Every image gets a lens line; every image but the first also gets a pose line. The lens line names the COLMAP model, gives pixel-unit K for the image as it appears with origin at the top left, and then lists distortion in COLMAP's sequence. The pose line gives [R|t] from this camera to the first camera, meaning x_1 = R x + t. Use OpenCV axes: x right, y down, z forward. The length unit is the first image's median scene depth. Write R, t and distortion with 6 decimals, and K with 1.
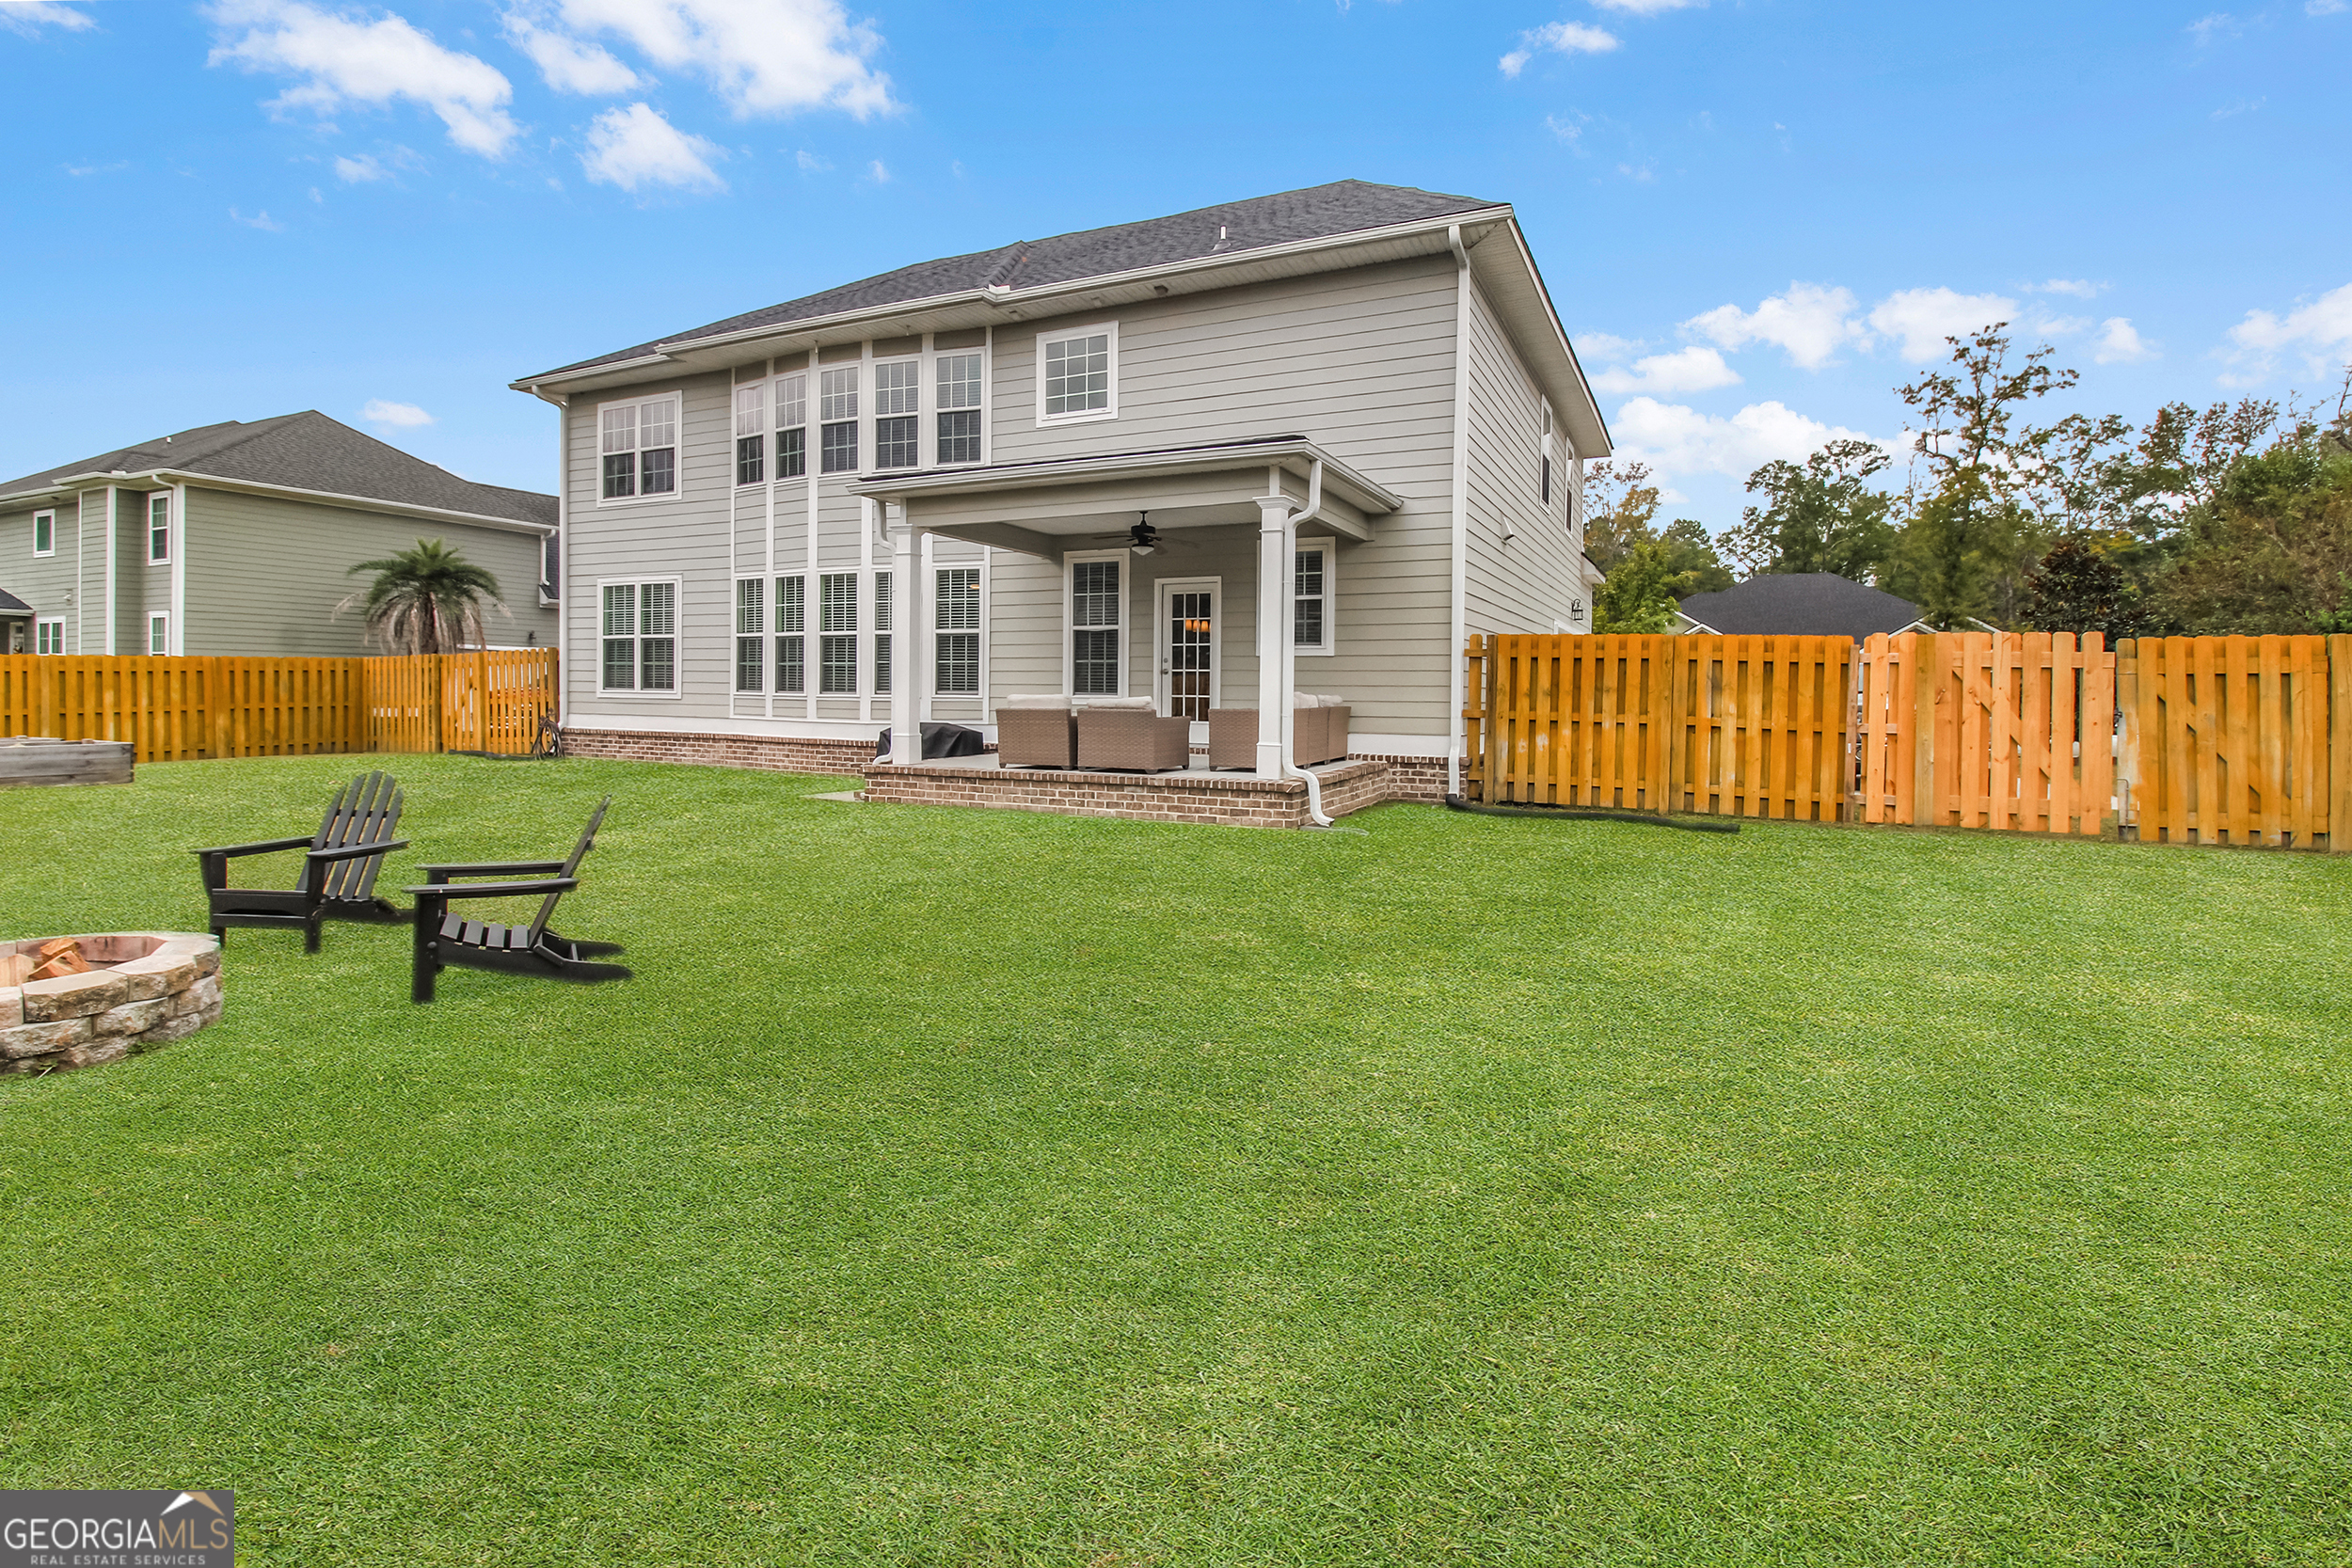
lens RADIAL K [[1101.0, 0, 1177.5], [0, 1101.0, 706.6], [0, 0, 1]] dist [0.000855, 0.000112]
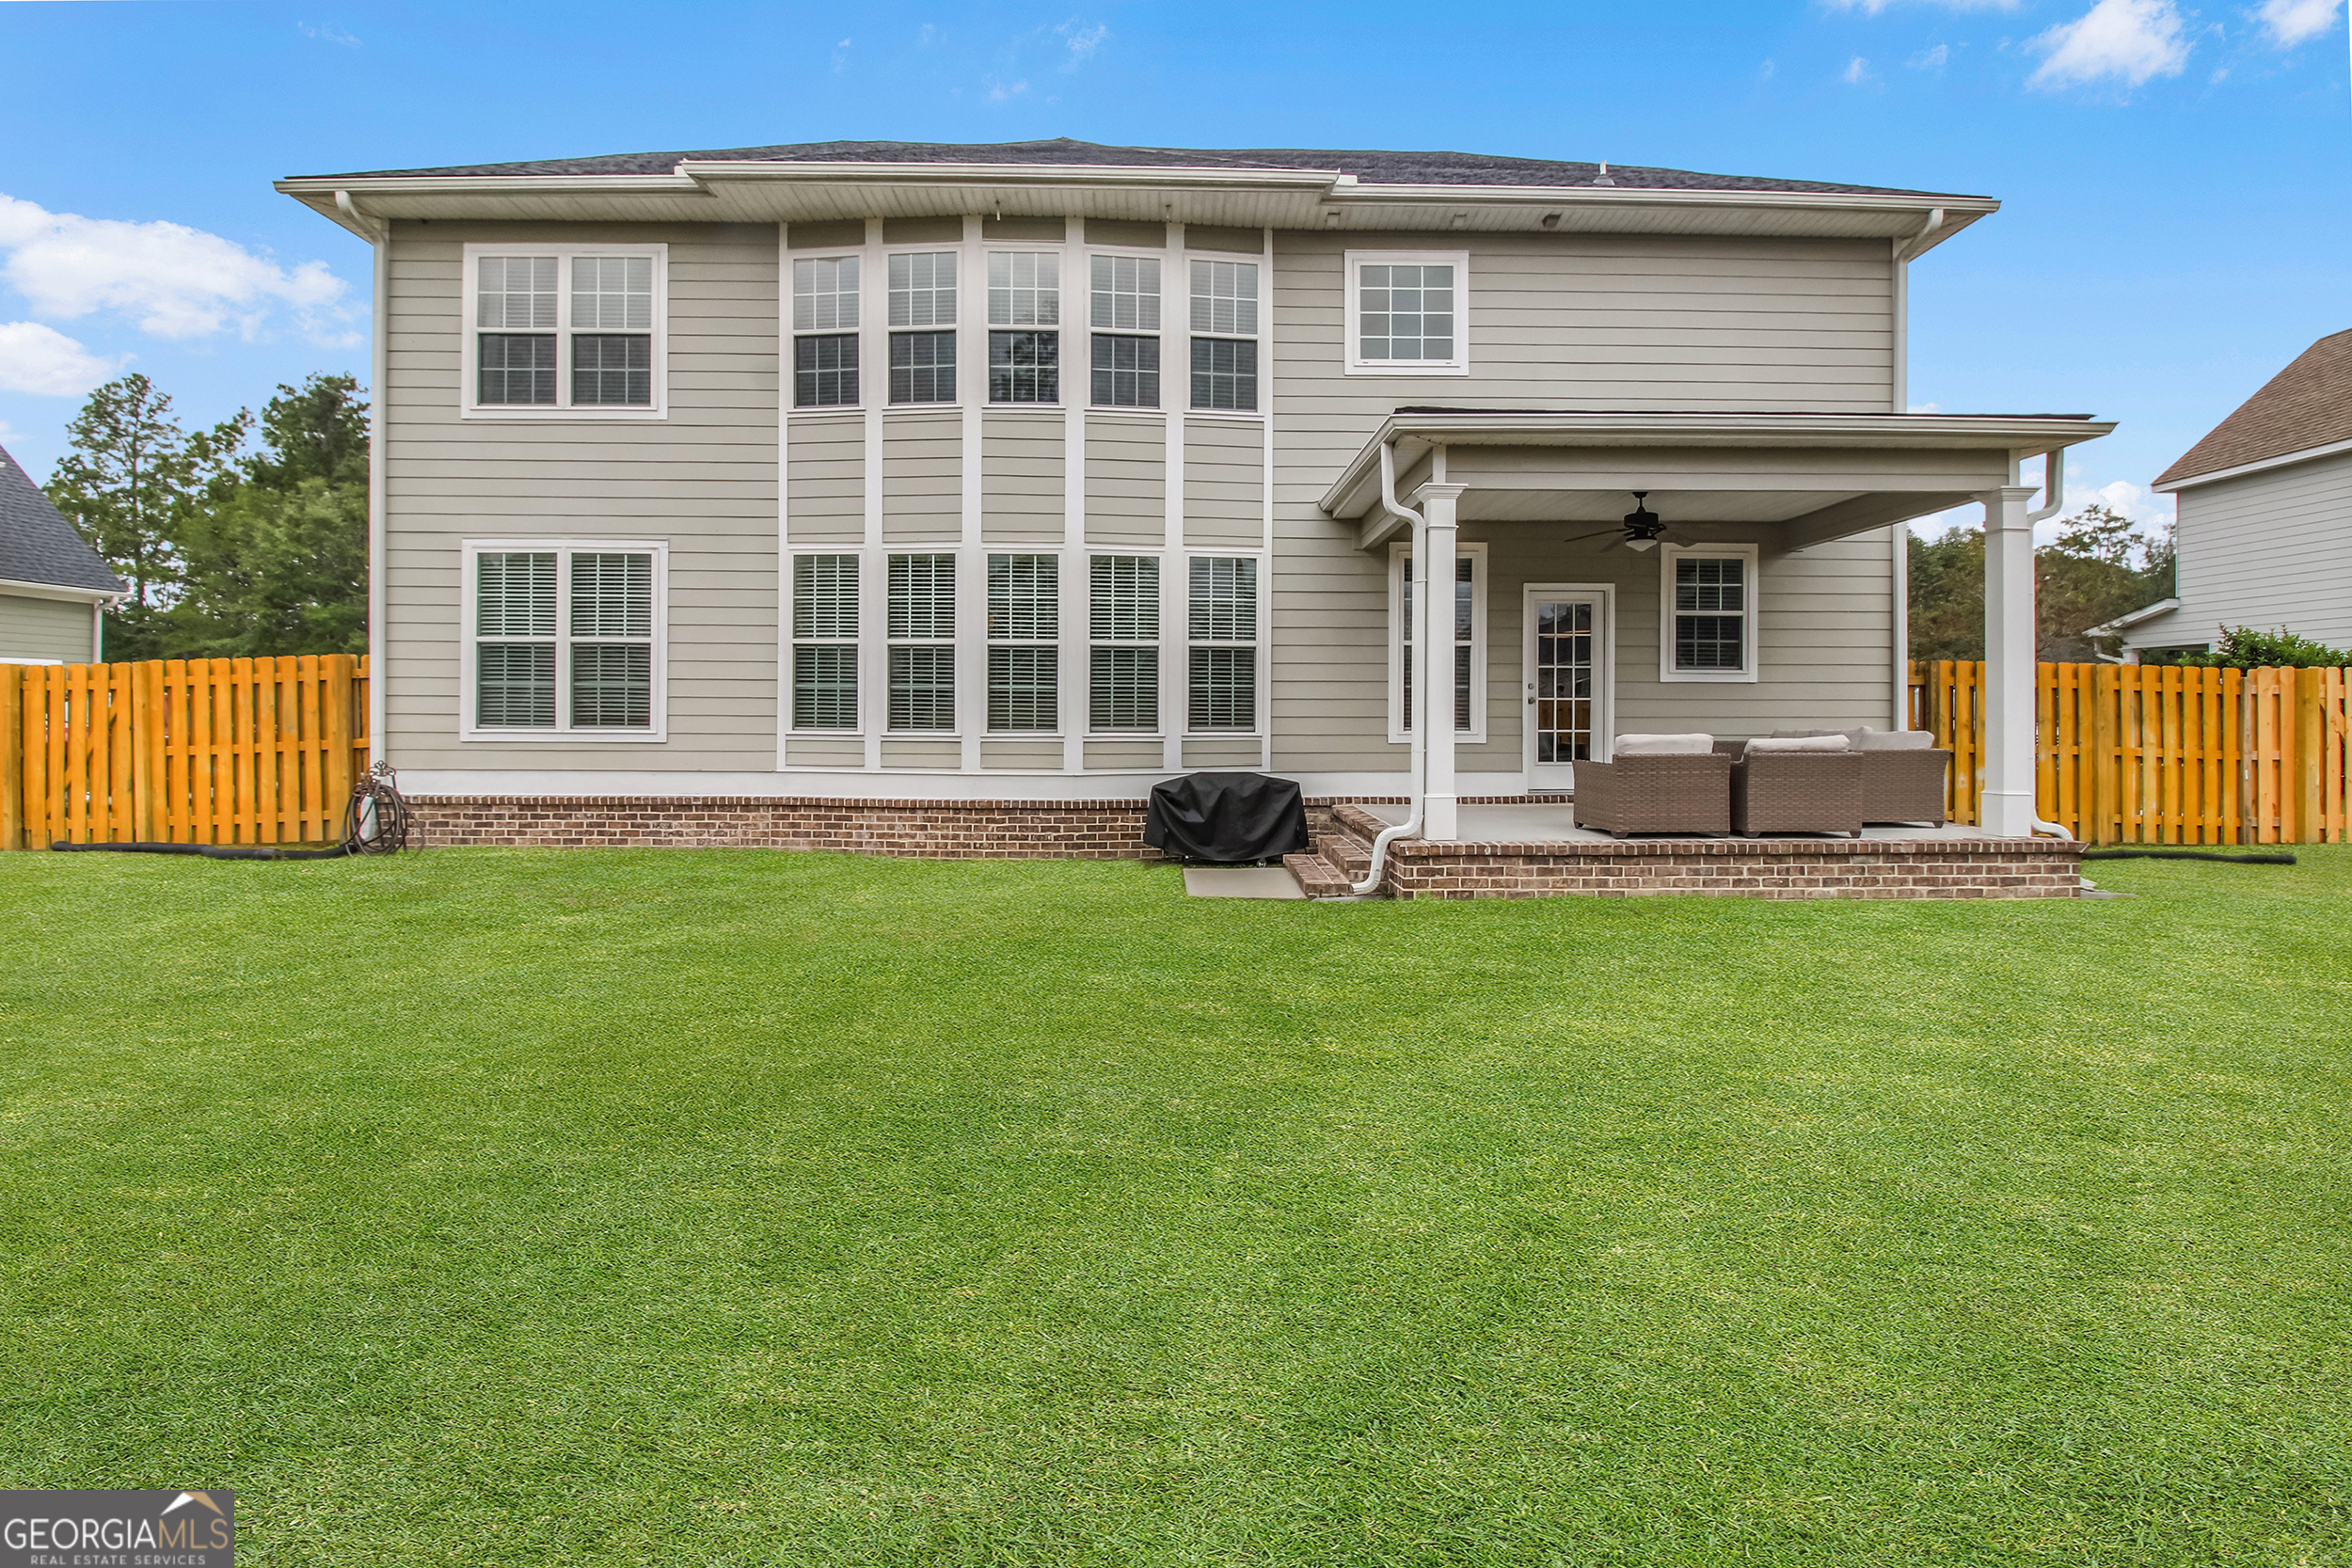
lens RADIAL K [[1110.8, 0, 1173.2], [0, 1110.8, 714.1], [0, 0, 1]] dist [0.001555, -0.014137]
pose [[0.891026, -0.006048, 0.453911, -0.518597], [0.011668, 0.999886, -0.009583, -0.014728], [-0.453801, 0.013835, 0.890995, 0.344094]]
